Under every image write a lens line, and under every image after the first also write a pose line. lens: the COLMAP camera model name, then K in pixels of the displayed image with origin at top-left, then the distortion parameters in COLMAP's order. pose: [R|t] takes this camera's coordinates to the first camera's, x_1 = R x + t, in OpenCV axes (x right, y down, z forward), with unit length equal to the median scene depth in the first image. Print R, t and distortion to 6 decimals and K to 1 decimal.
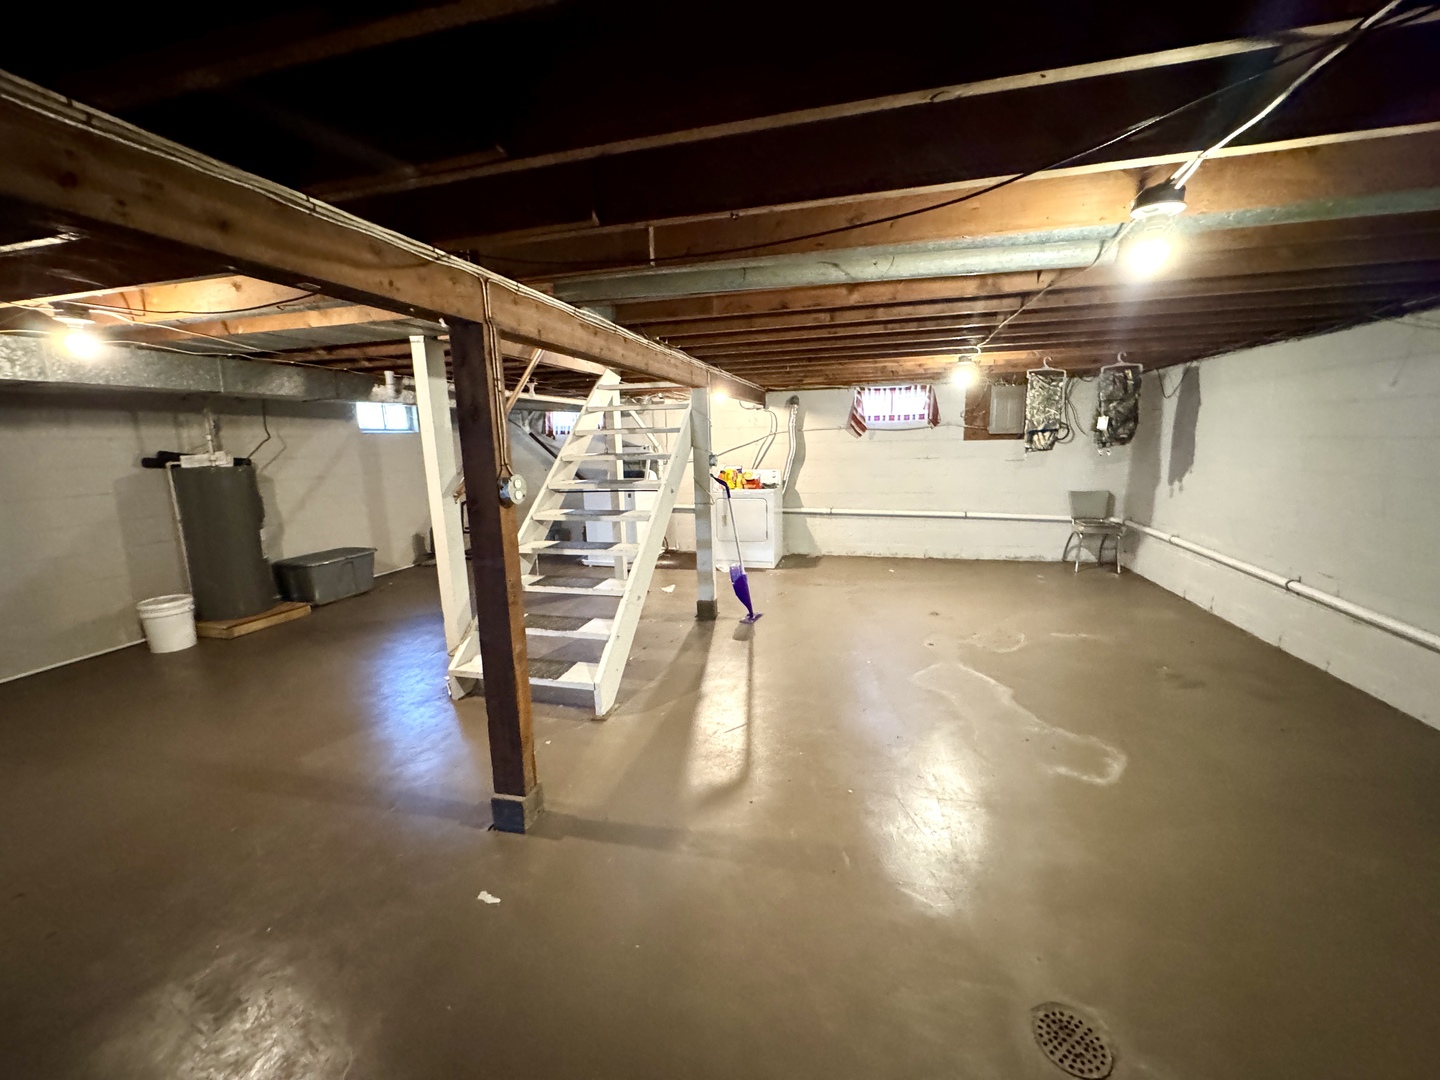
lens RADIAL K [[571.9, 0, 721.3], [0, 571.9, 539.6], [0, 0, 1]] dist [-0.003331, 0.000256]
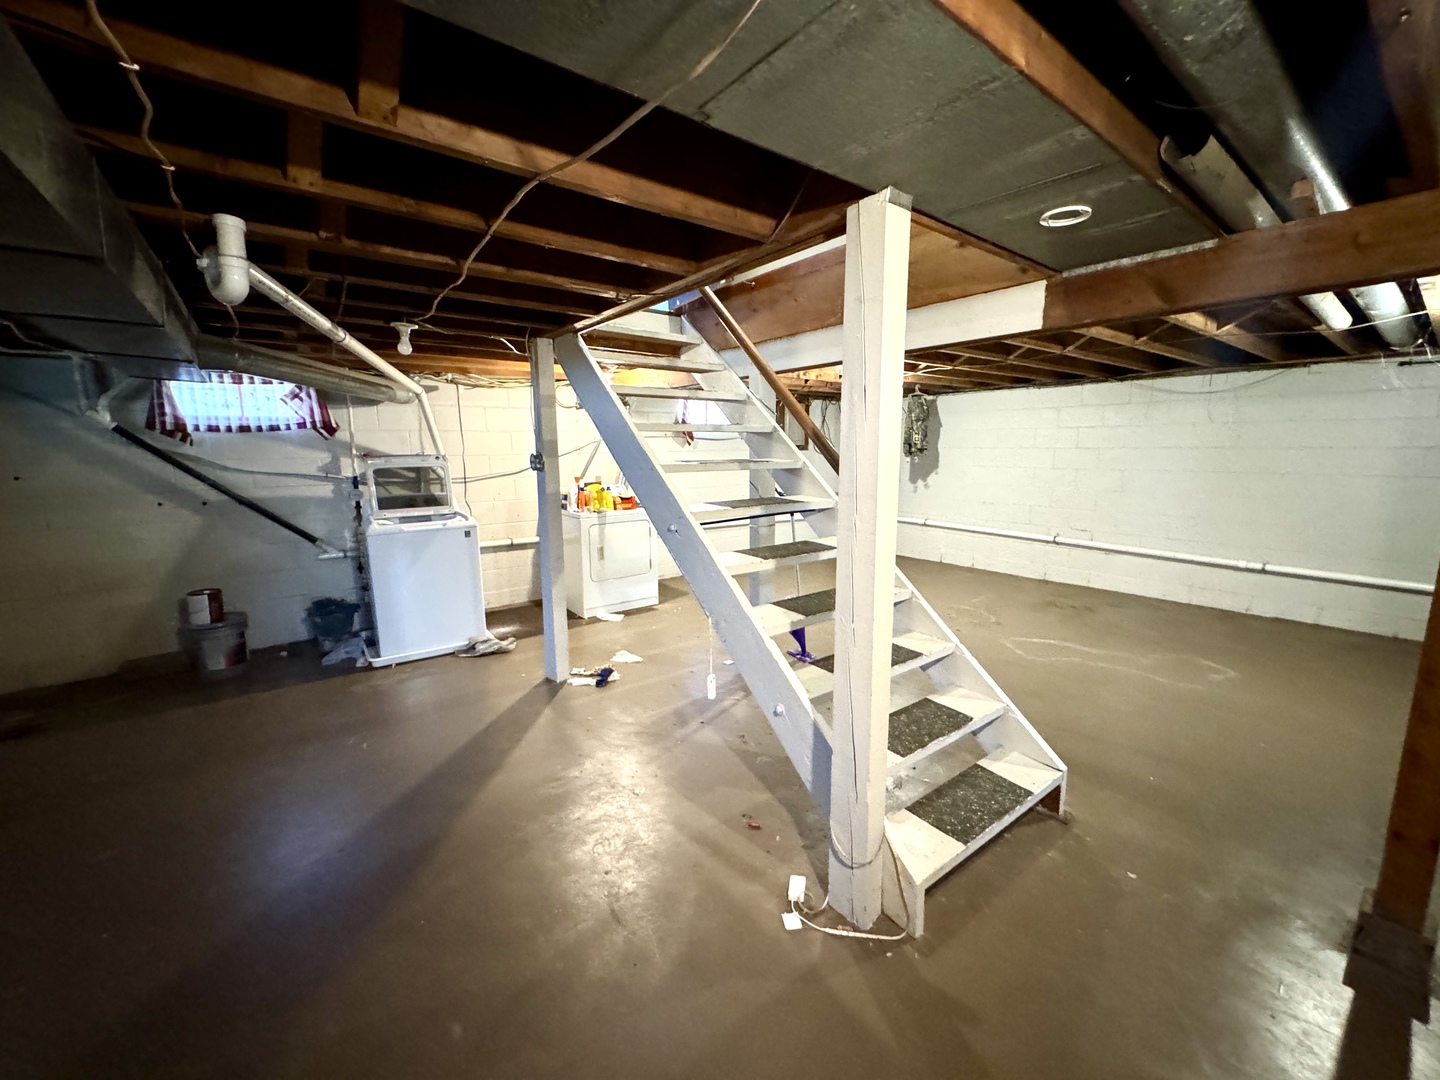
lens RADIAL K [[571.9, 0, 721.3], [0, 571.9, 539.6], [0, 0, 1]] dist [-0.003331, 0.000256]
pose [[0.610248, -0.111975, 0.784257, -0.486748], [0.129968, 0.990698, 0.040320, -0.061816], [-0.781477, 0.077323, 0.619124, 0.407705]]
